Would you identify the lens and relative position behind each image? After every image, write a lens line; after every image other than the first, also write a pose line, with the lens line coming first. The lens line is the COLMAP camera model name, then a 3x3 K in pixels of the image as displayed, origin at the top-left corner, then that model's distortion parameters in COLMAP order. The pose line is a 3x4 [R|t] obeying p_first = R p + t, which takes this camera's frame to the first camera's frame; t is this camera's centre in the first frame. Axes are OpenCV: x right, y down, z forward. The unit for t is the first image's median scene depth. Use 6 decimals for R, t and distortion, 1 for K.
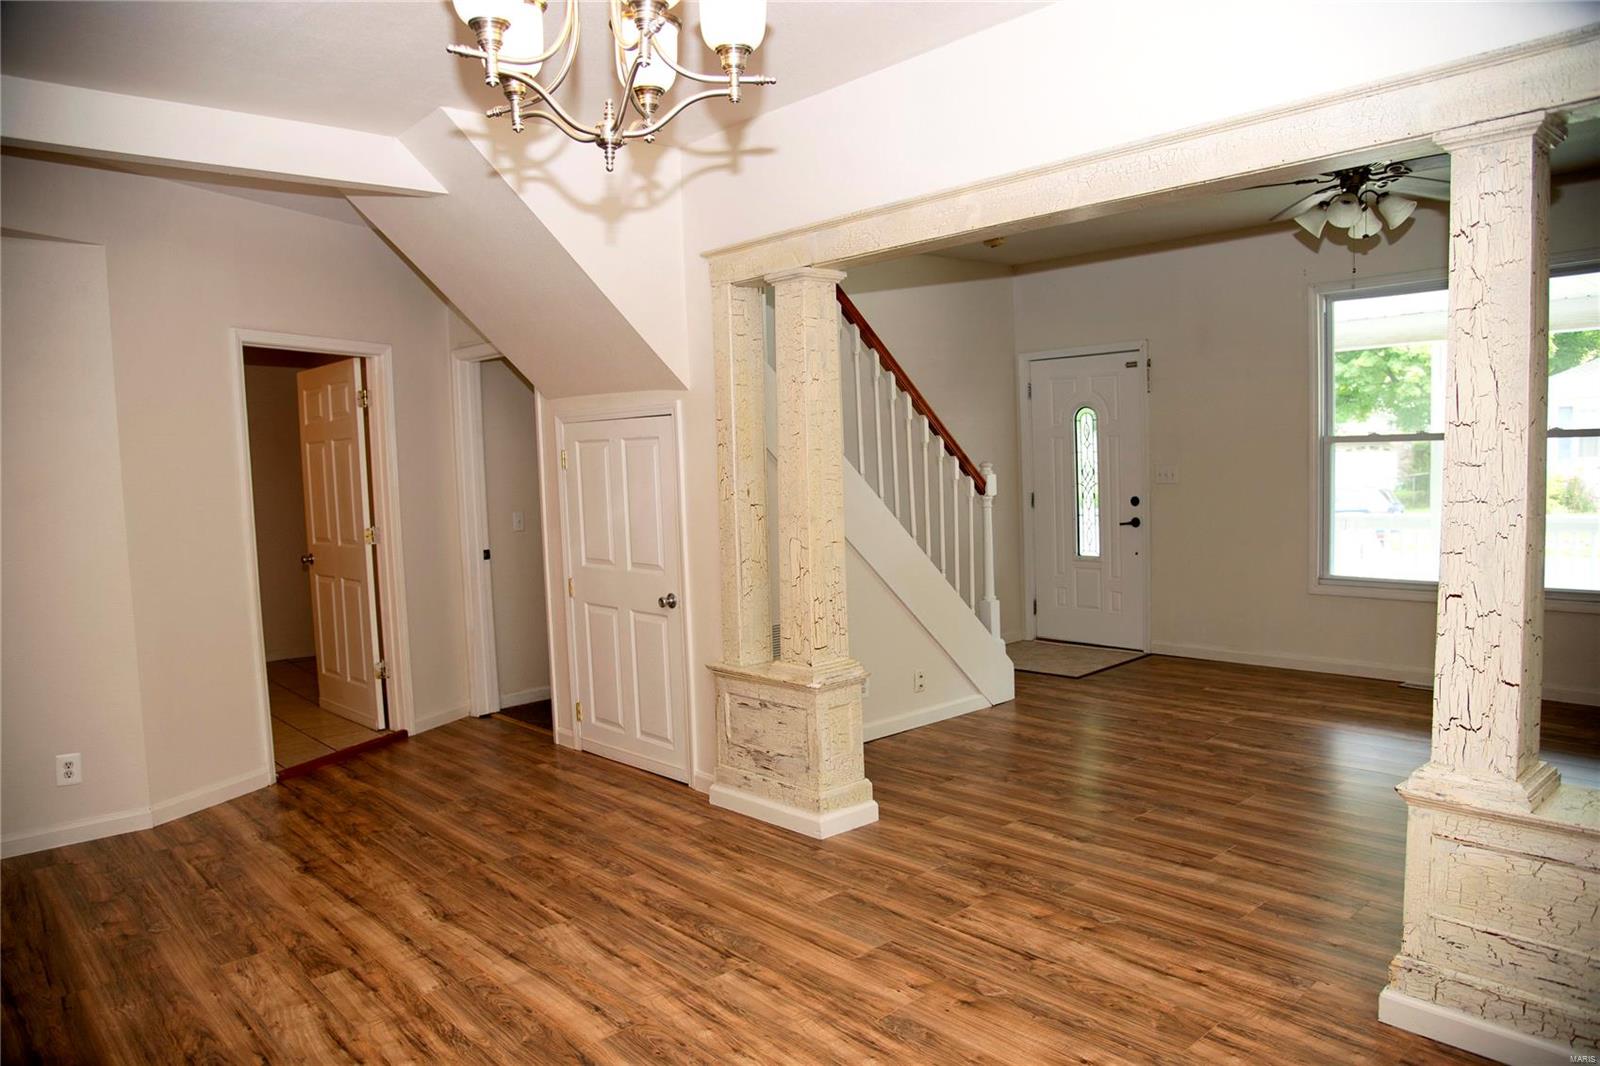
lens RADIAL K [[1090.1, 0, 790.9], [0, 1090.1, 528.5], [0, 0, 1]] dist [-0.114962, 0.054301]
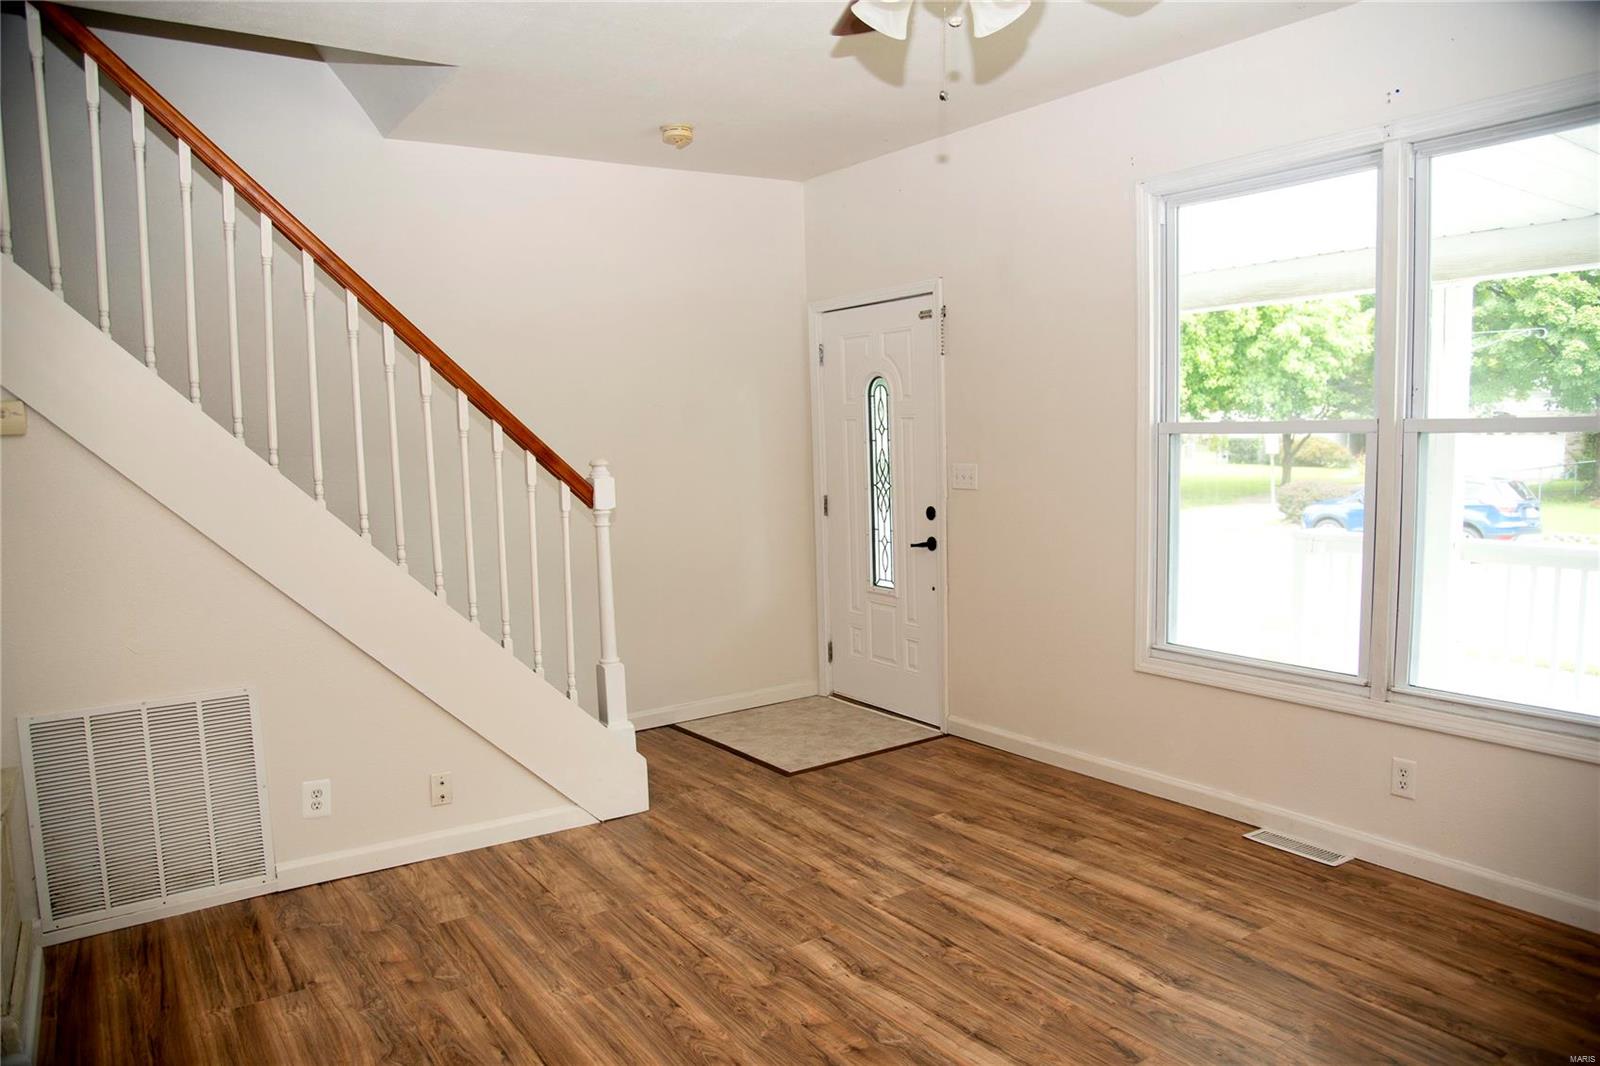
lens RADIAL K [[1090.1, 0, 790.9], [0, 1090.1, 528.5], [0, 0, 1]] dist [-0.114962, 0.054301]
pose [[0.990776, 0.022991, -0.133546, 0.688034], [-0.019800, 0.999487, 0.025174, -0.066697], [0.134056, -0.022297, 0.990723, 0.631322]]
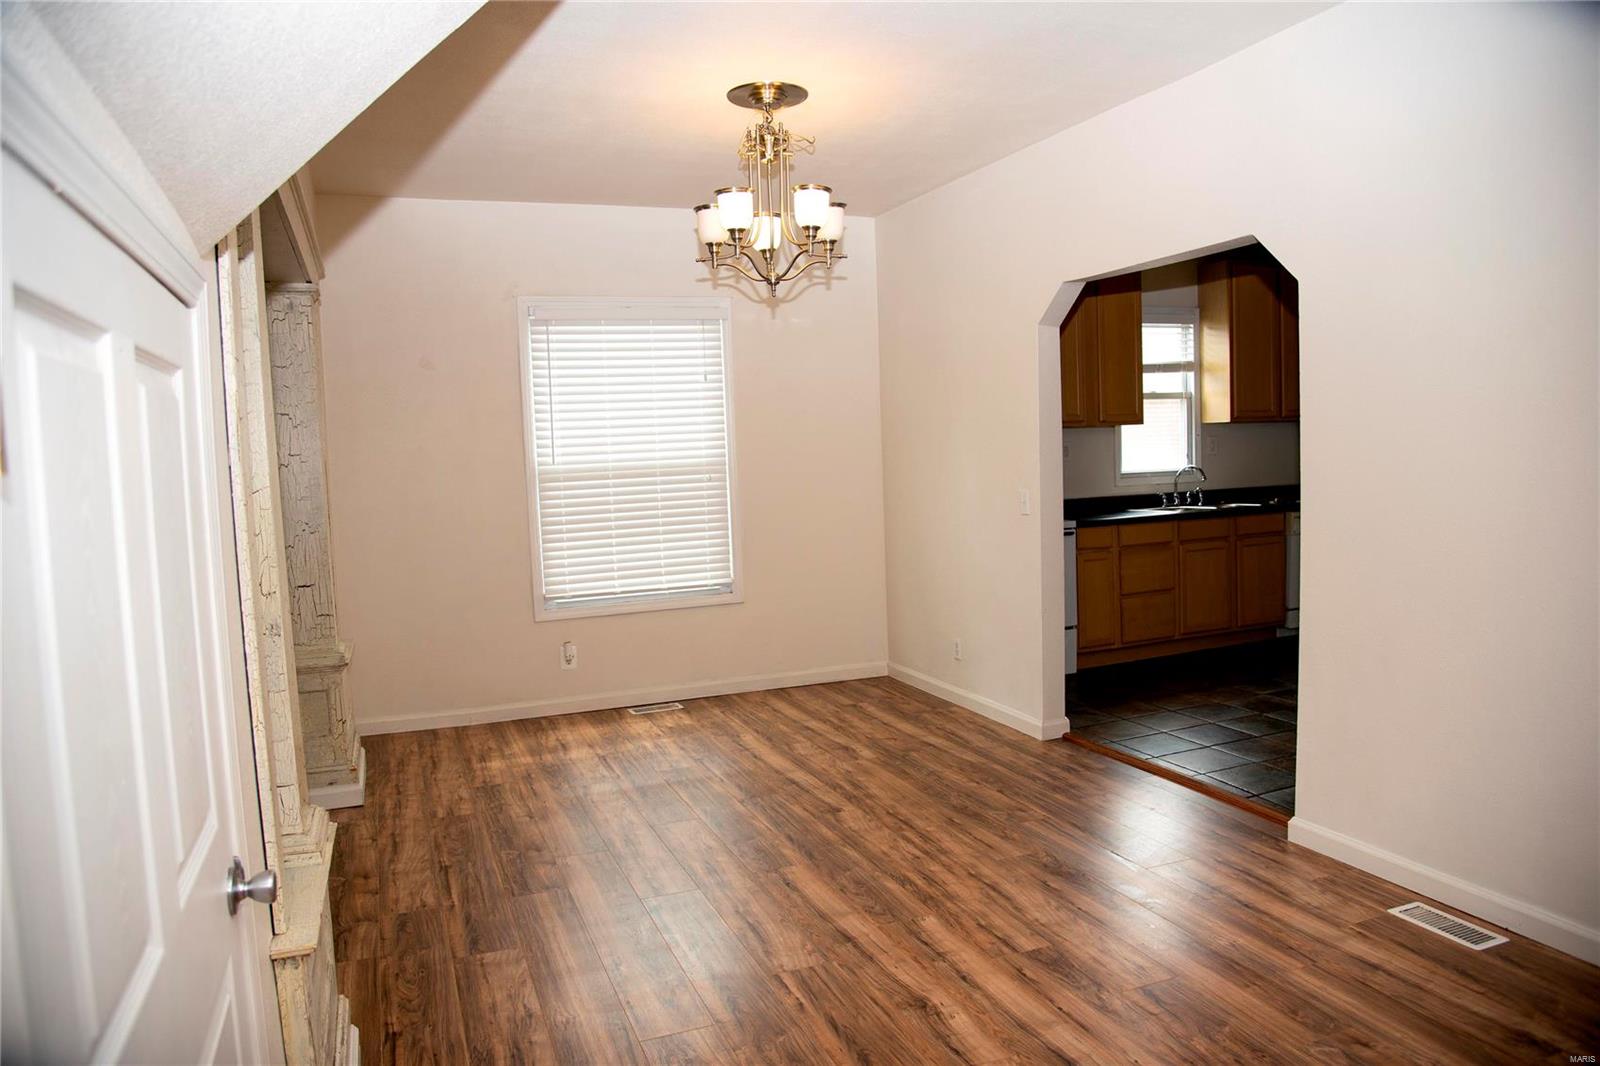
lens RADIAL K [[1066.7, 0, 834.6], [0, 1066.7, 531.7], [0, 0, 1]] dist [-0.234979, 0.334363]
pose [[-0.945668, 0.041353, 0.322493, -0.521651], [0.089262, 0.986787, 0.135216, -0.084861], [-0.312640, 0.156656, -0.936864, 1.676143]]
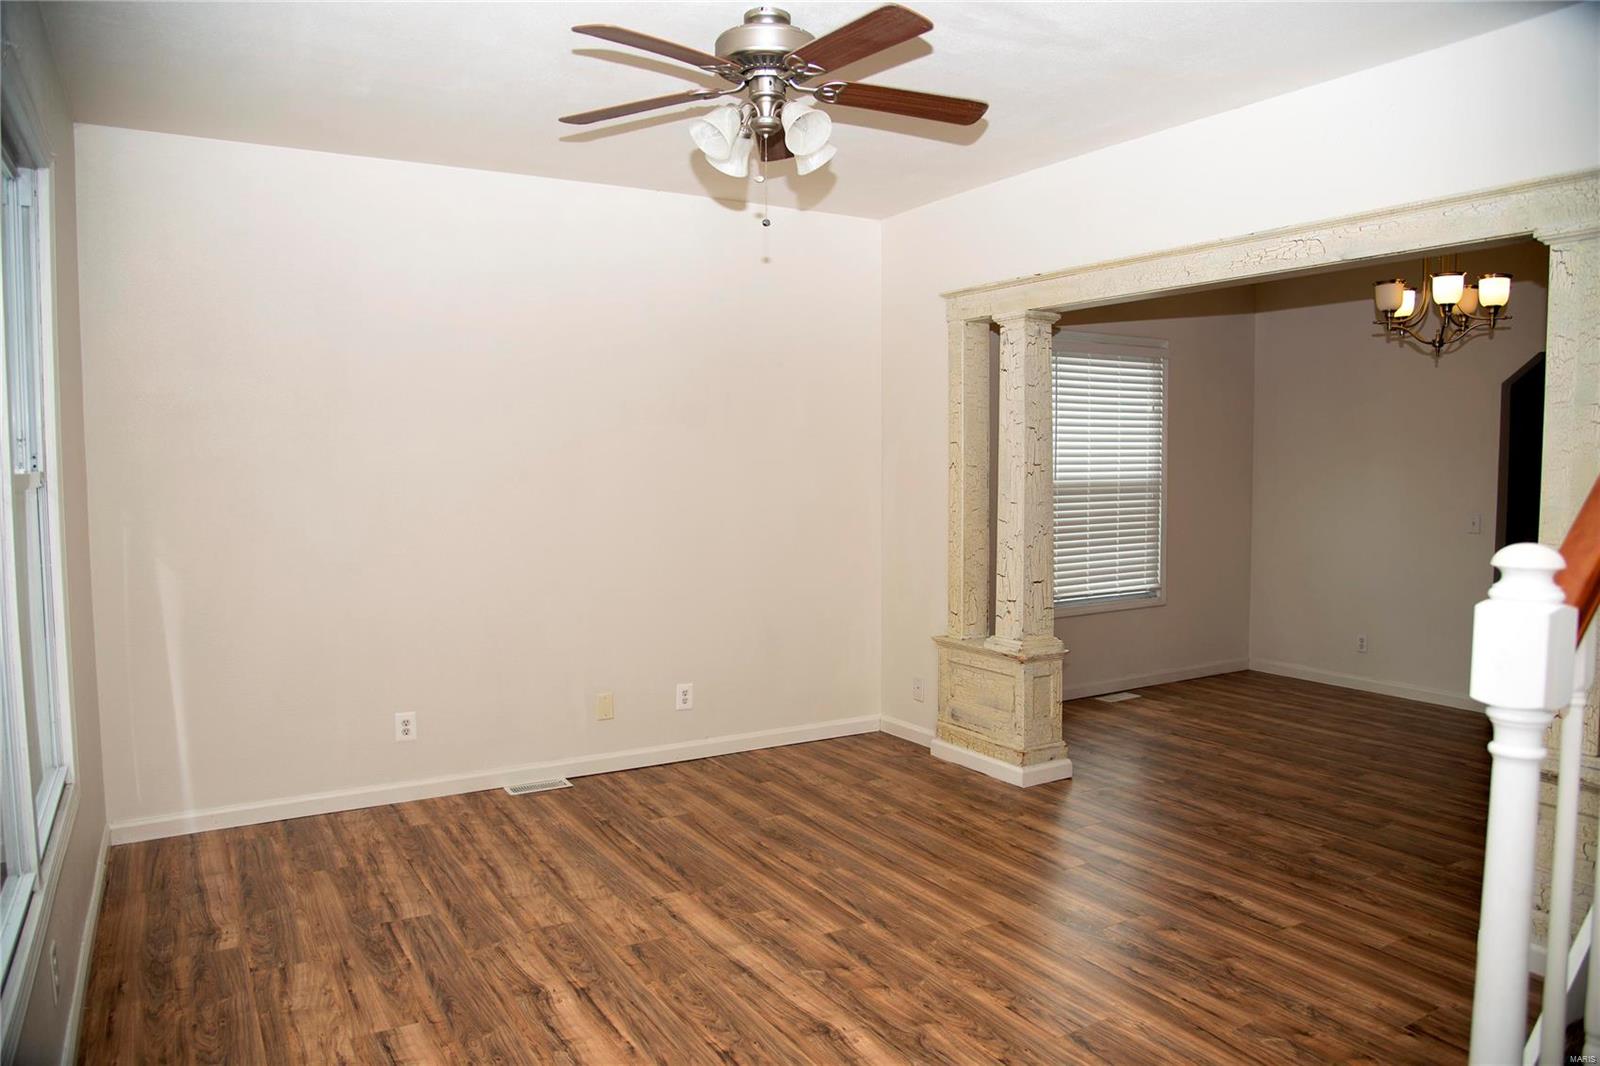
lens RADIAL K [[1090.1, 0, 790.9], [0, 1090.1, 528.5], [0, 0, 1]] dist [-0.114962, 0.054301]
pose [[-0.980004, 0.029436, 0.196790, 0.499181], [0.054028, 0.991207, 0.120790, -0.172017], [-0.191504, 0.129007, -0.972976, 2.188902]]
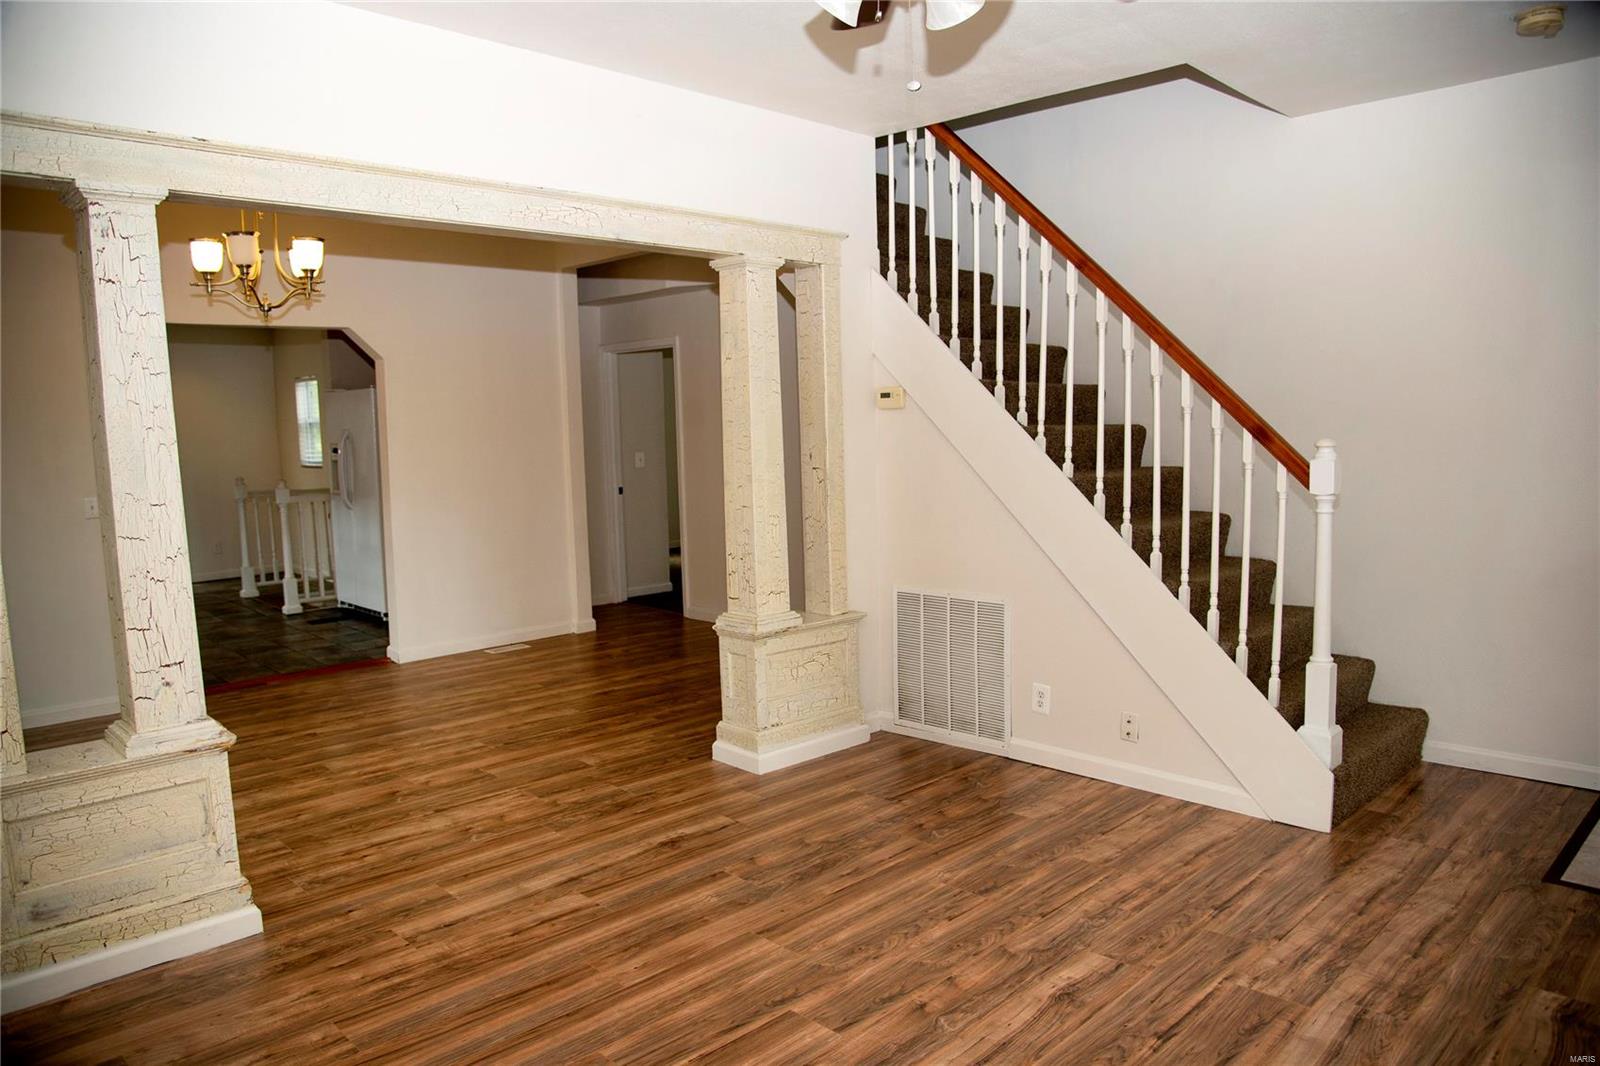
lens RADIAL K [[1095.5, 0, 799.7], [0, 1095.5, 540.7], [0, 0, 1]] dist [-0.121189, 0.057152]
pose [[0.053466, 0.148134, -0.987521, 1.358993], [-0.049168, 0.988127, 0.145562, -0.137268], [0.997358, 0.040772, 0.060114, 1.199154]]
